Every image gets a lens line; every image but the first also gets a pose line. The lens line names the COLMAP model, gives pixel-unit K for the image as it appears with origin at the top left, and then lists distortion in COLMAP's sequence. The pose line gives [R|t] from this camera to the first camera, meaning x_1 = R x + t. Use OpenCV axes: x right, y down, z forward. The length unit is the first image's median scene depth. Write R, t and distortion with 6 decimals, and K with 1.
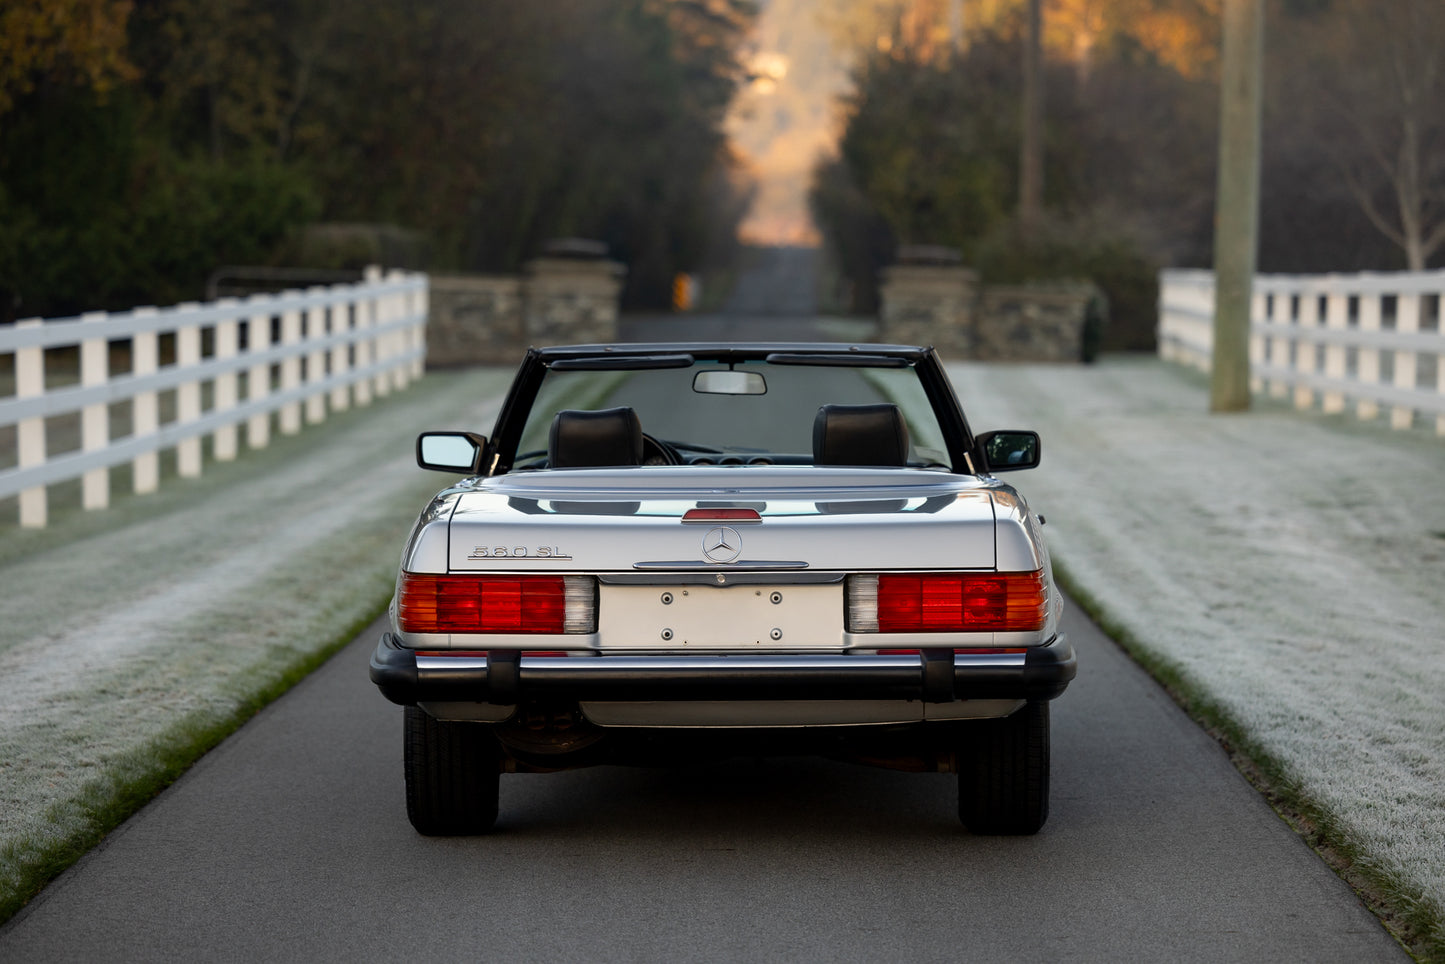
lens RADIAL K [[4432.0, 0, 747.1], [0, 4432.0, 481.4], [0, 0, 1]] dist [0.027436, -0.464572]
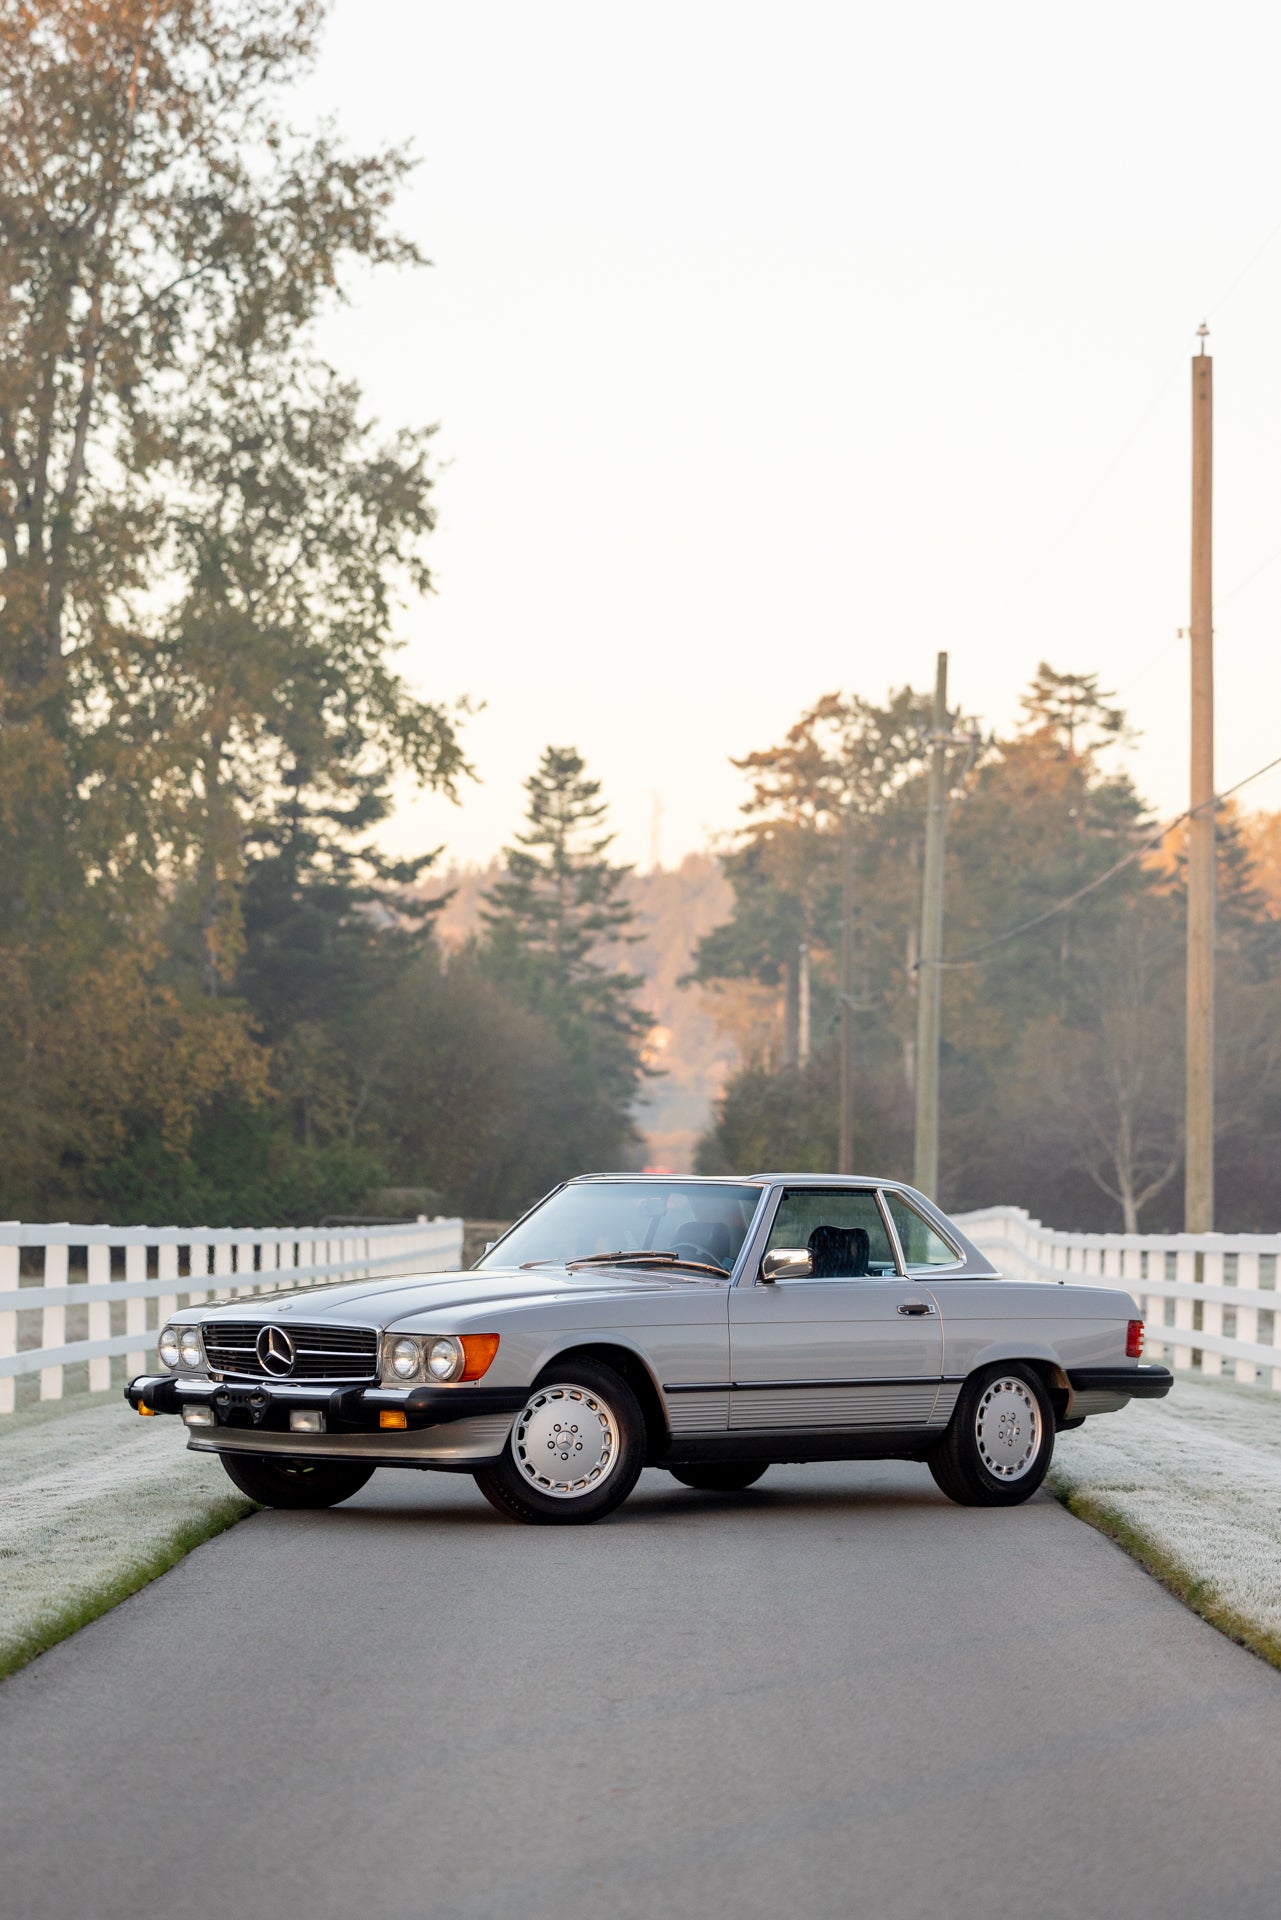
lens RADIAL K [[5487.0, 0, 598.8], [0, 5487.0, 862.9], [0, 0, 1]] dist [0.011940, -0.542095]
pose [[0.999995, -0.001844, -0.002437, -0.016309], [0.001544, 0.993020, -0.117935, 0.059011], [0.002637, 0.117931, 0.993018, -0.974304]]
